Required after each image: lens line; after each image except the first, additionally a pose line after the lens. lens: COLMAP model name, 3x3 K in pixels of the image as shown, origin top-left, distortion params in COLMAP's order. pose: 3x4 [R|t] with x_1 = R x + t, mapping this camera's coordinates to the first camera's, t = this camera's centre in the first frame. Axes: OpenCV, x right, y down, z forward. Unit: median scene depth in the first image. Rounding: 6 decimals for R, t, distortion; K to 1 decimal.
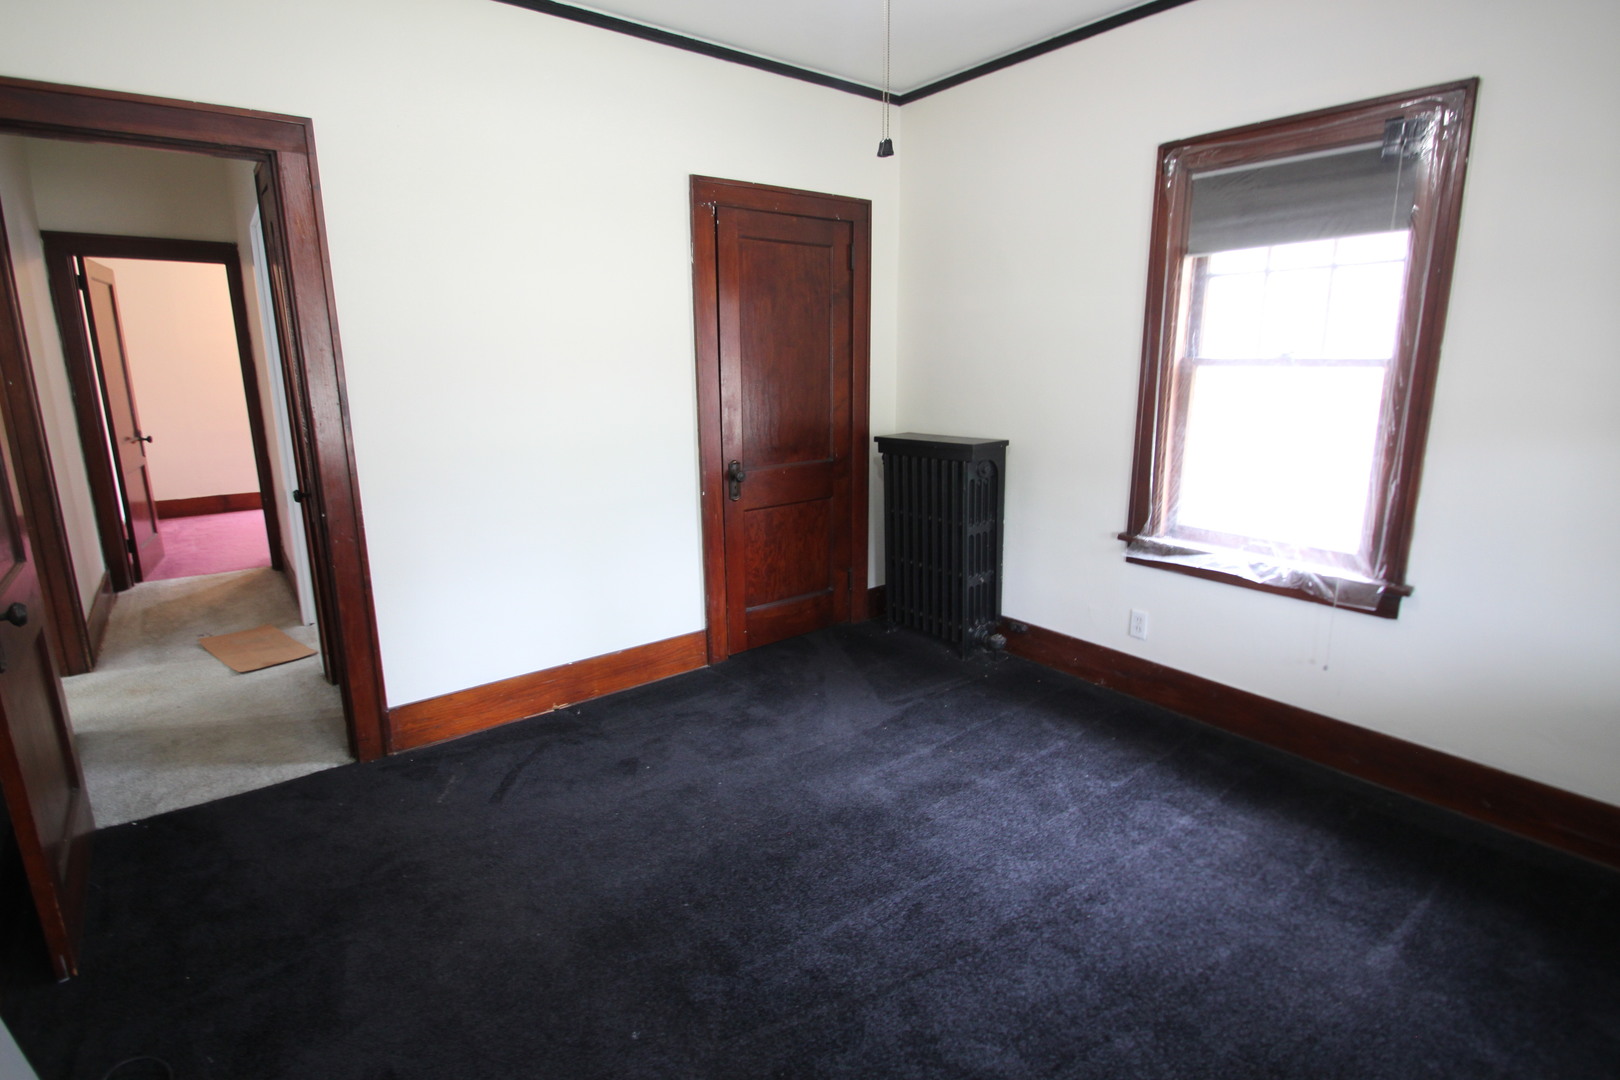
lens RADIAL K [[777.6, 0, 814.3], [0, 777.6, 525.7], [0, 0, 1]] dist [-0.001638, -0.000430]
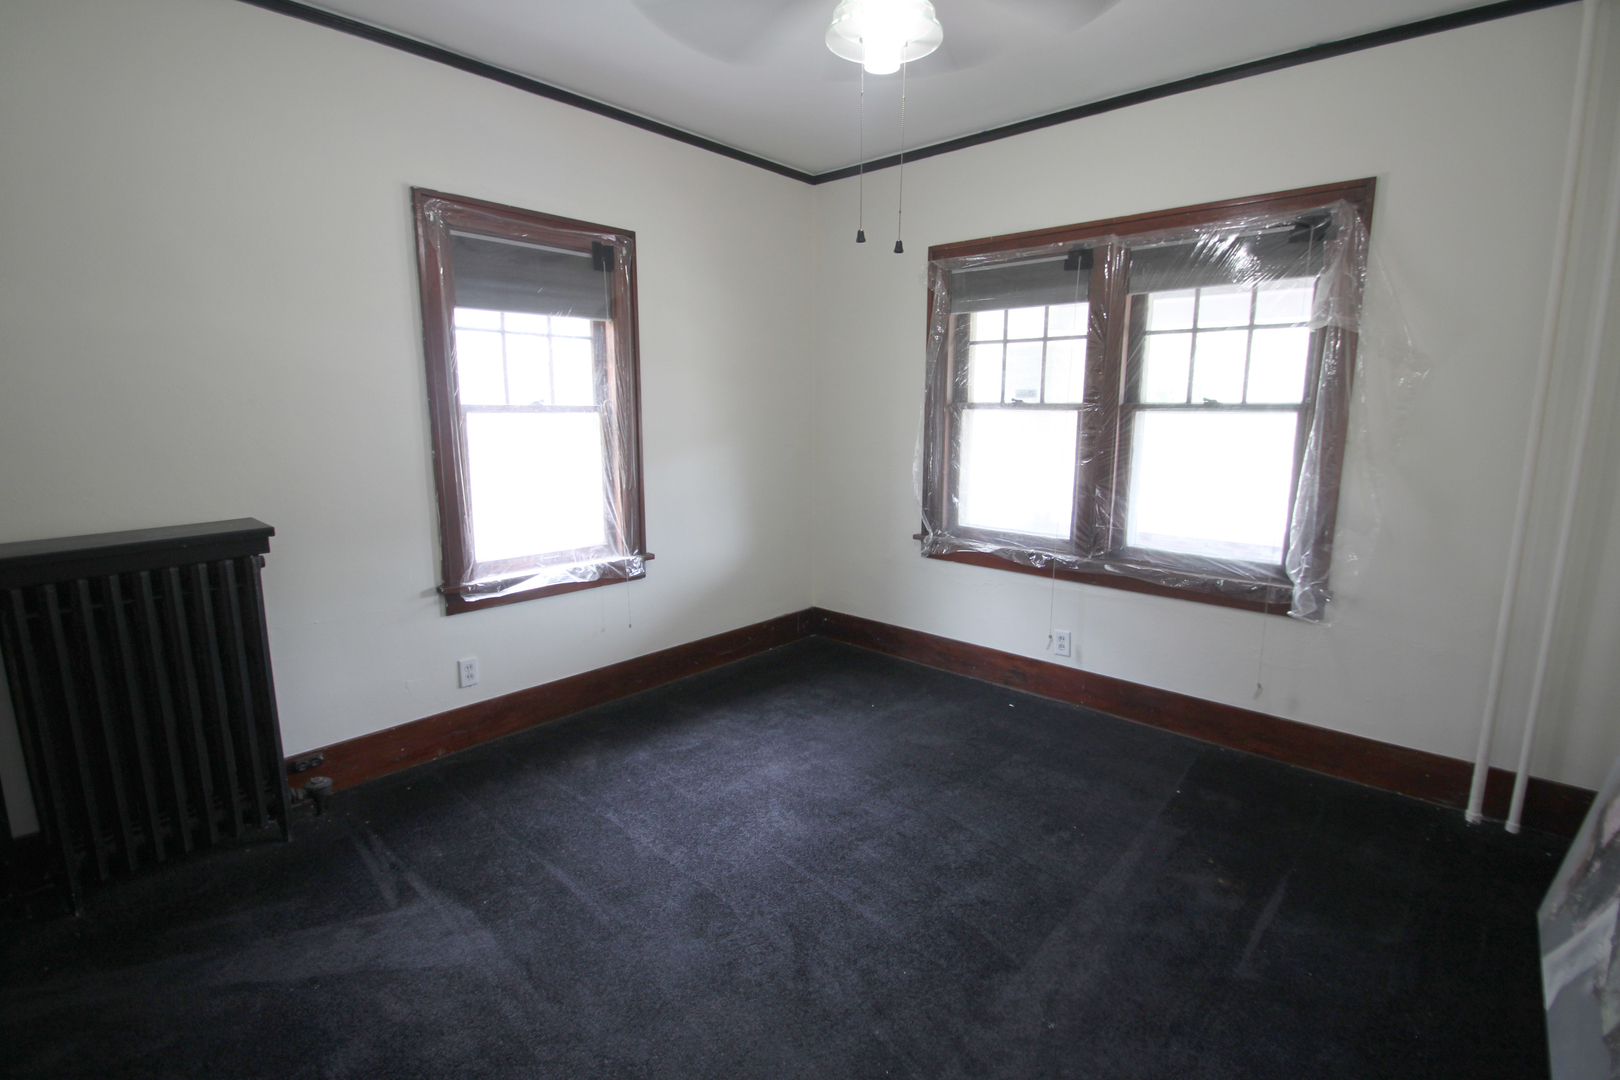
lens RADIAL K [[749.7, 0, 806.2], [0, 749.7, 526.6], [0, 0, 1]] dist [0.006661, -0.011238]
pose [[-0.145336, -0.163607, 0.975761, -0.616076], [0.205309, 0.959778, 0.191507, -0.163847], [-0.967846, 0.228165, -0.105900, 0.726408]]
